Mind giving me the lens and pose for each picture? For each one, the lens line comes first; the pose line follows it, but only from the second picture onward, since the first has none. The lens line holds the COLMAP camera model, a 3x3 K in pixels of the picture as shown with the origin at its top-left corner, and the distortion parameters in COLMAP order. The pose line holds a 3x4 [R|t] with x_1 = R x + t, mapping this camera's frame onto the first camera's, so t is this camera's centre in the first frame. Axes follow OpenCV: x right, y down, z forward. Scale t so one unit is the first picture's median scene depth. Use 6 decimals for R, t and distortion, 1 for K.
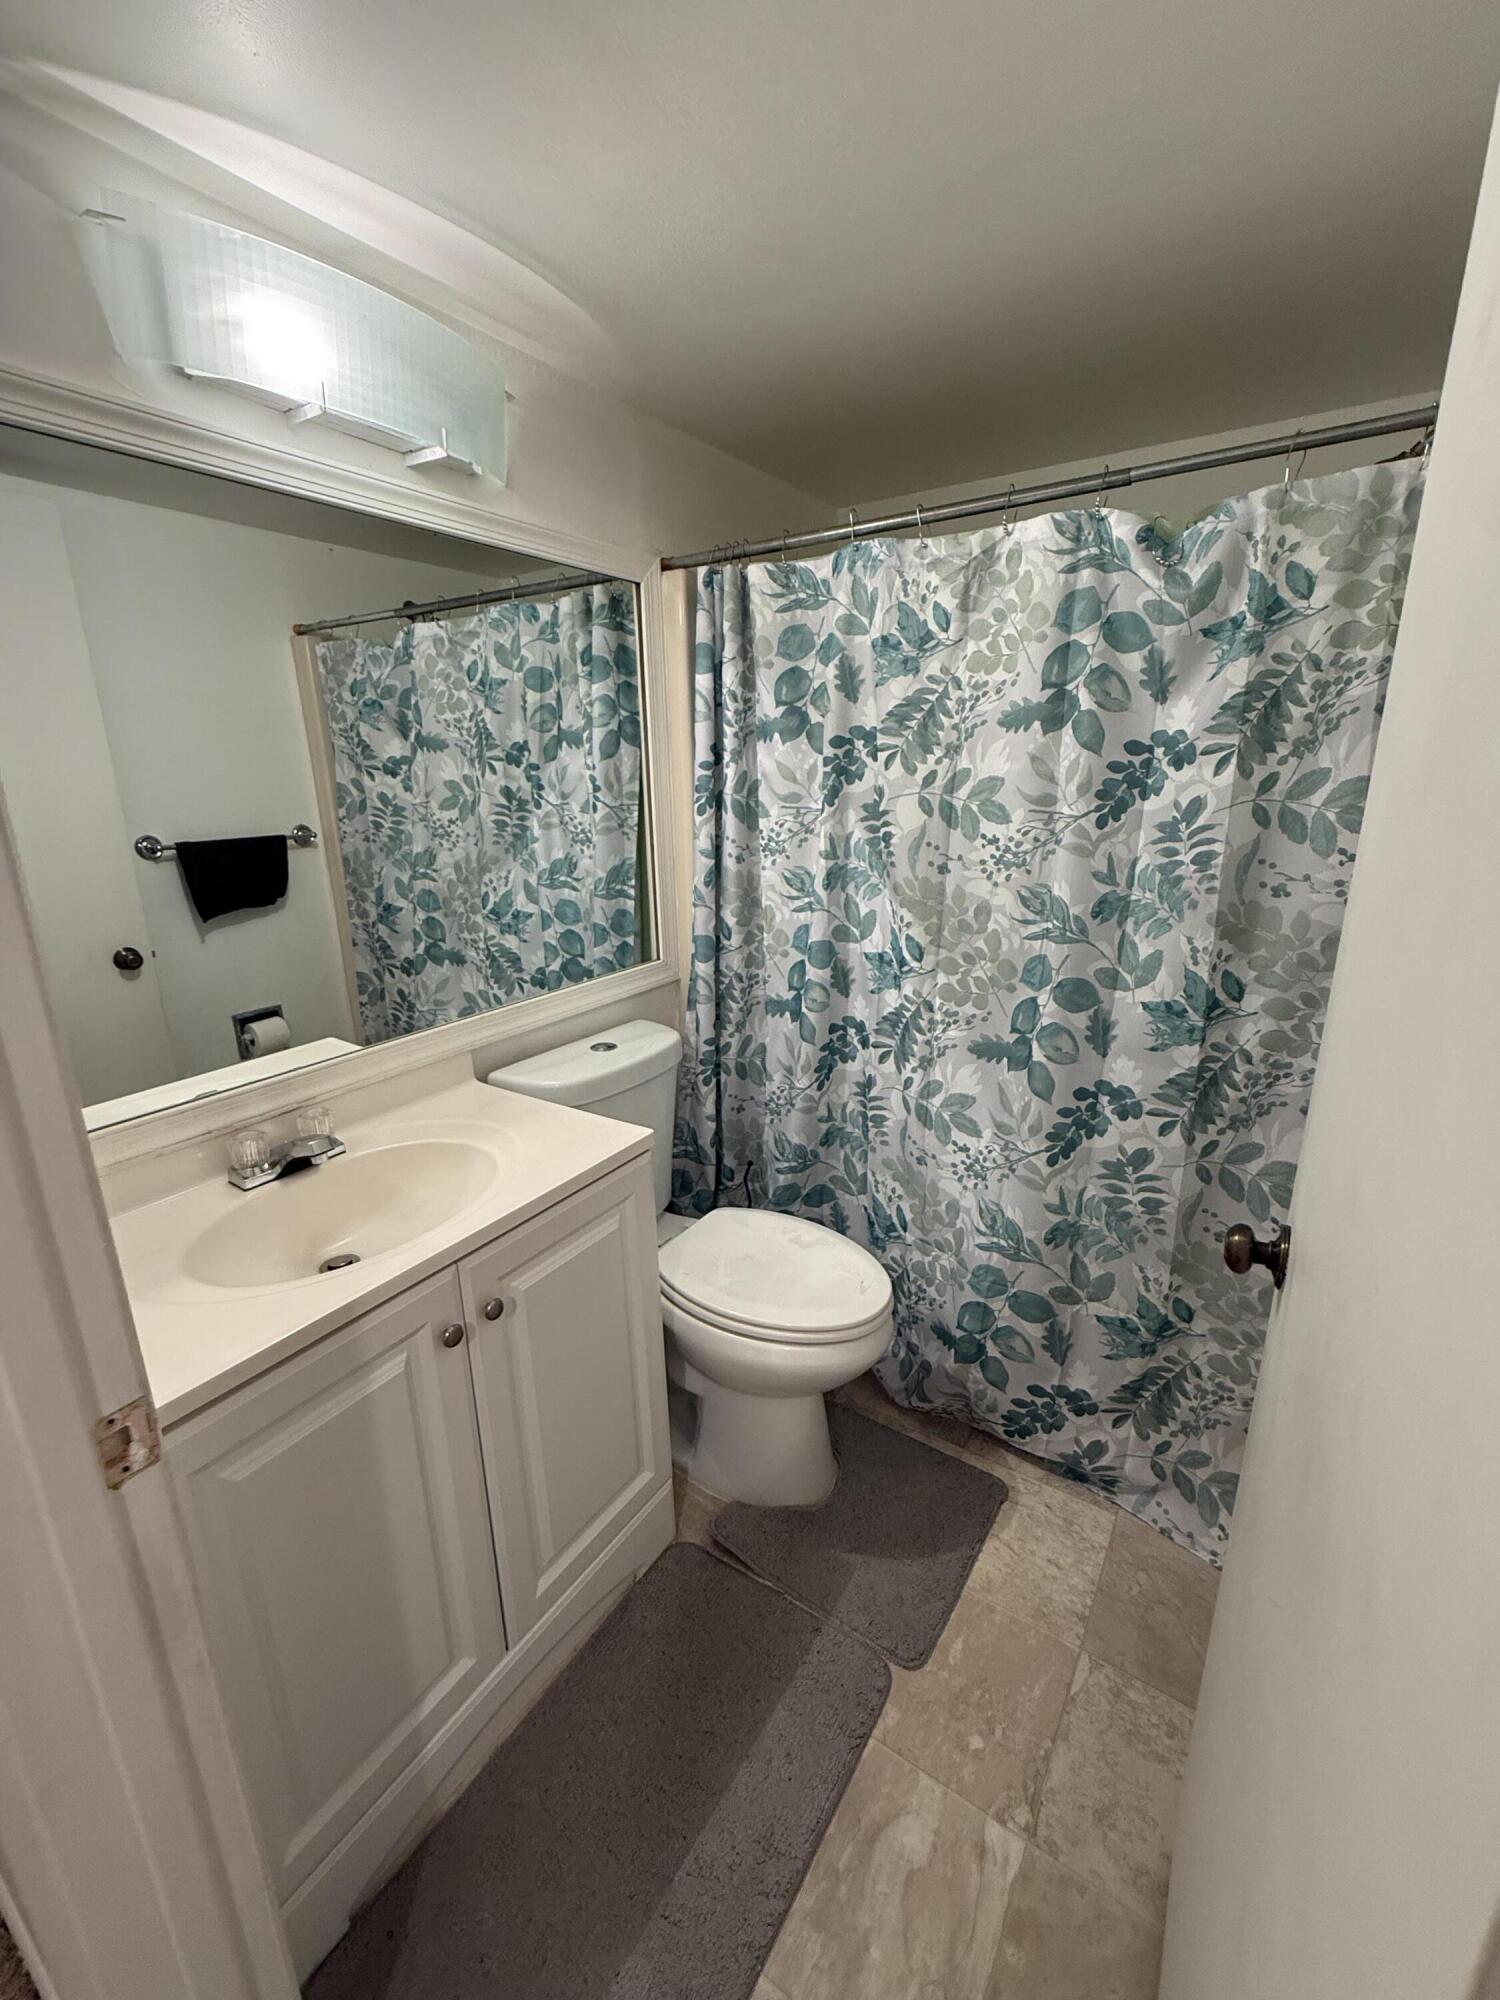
lens RADIAL K [[805.5, 0, 757.6], [0, 805.5, 998.0], [0, 0, 1]] dist [-0.000335, -0.000001]
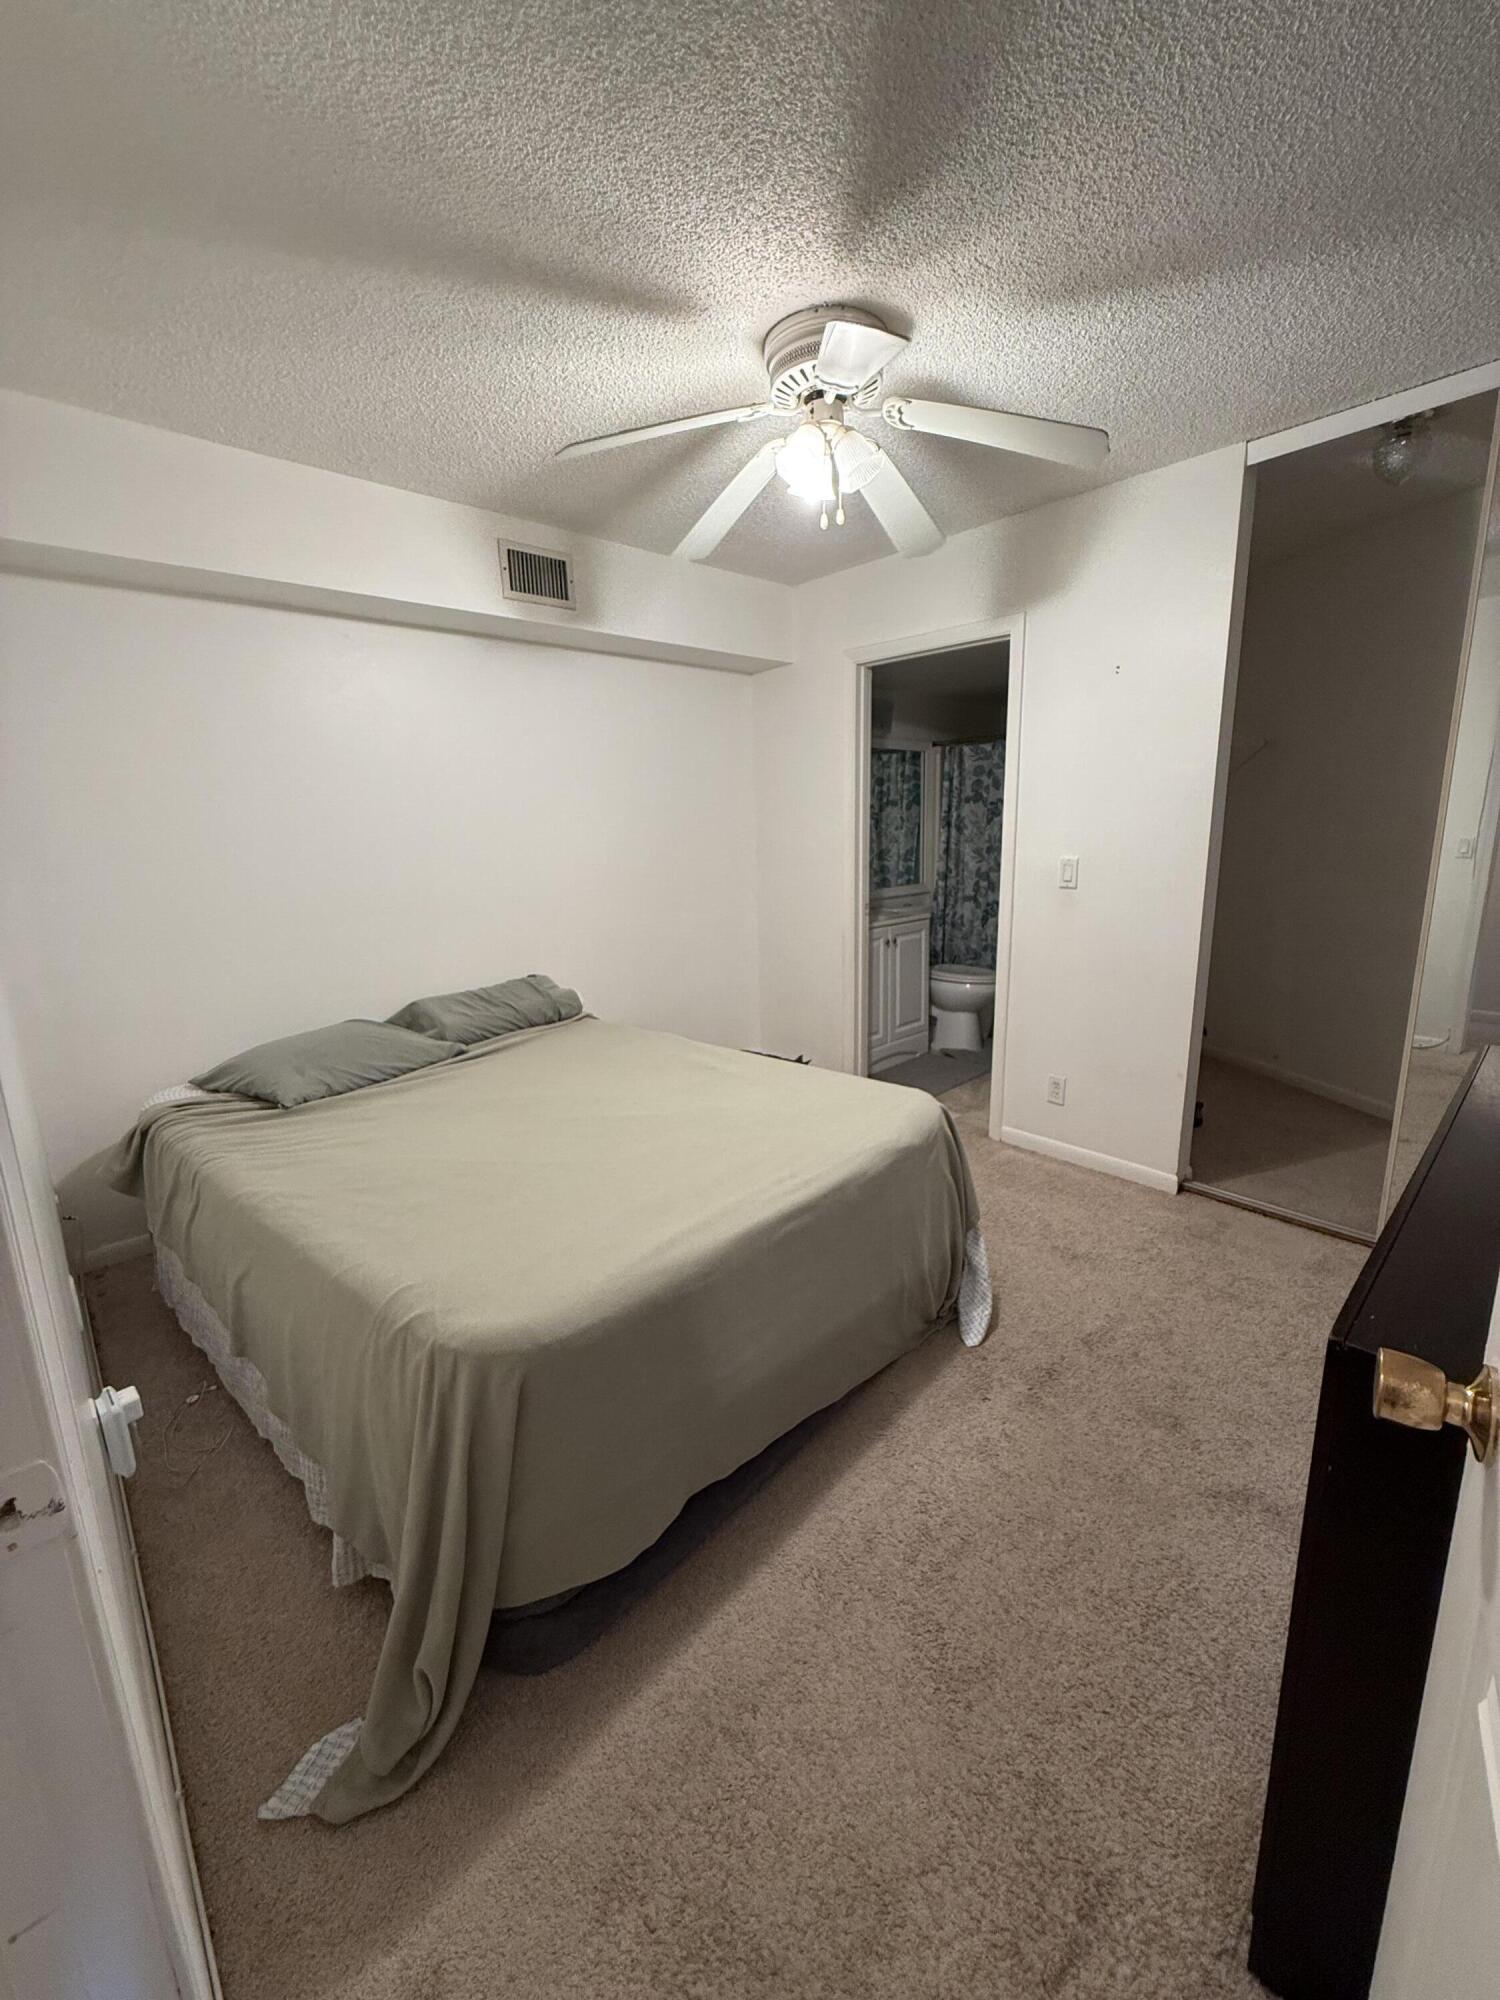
lens RADIAL K [[805.5, 0, 746.3], [0, 805.5, 997.6], [0, 0, 1]] dist [-0.000335, -0.000001]
pose [[0.969430, 0.038466, -0.242336, -0.030308], [-0.053139, 0.997110, -0.054301, 0.556124], [0.239547, 0.065519, 0.968672, -1.879507]]
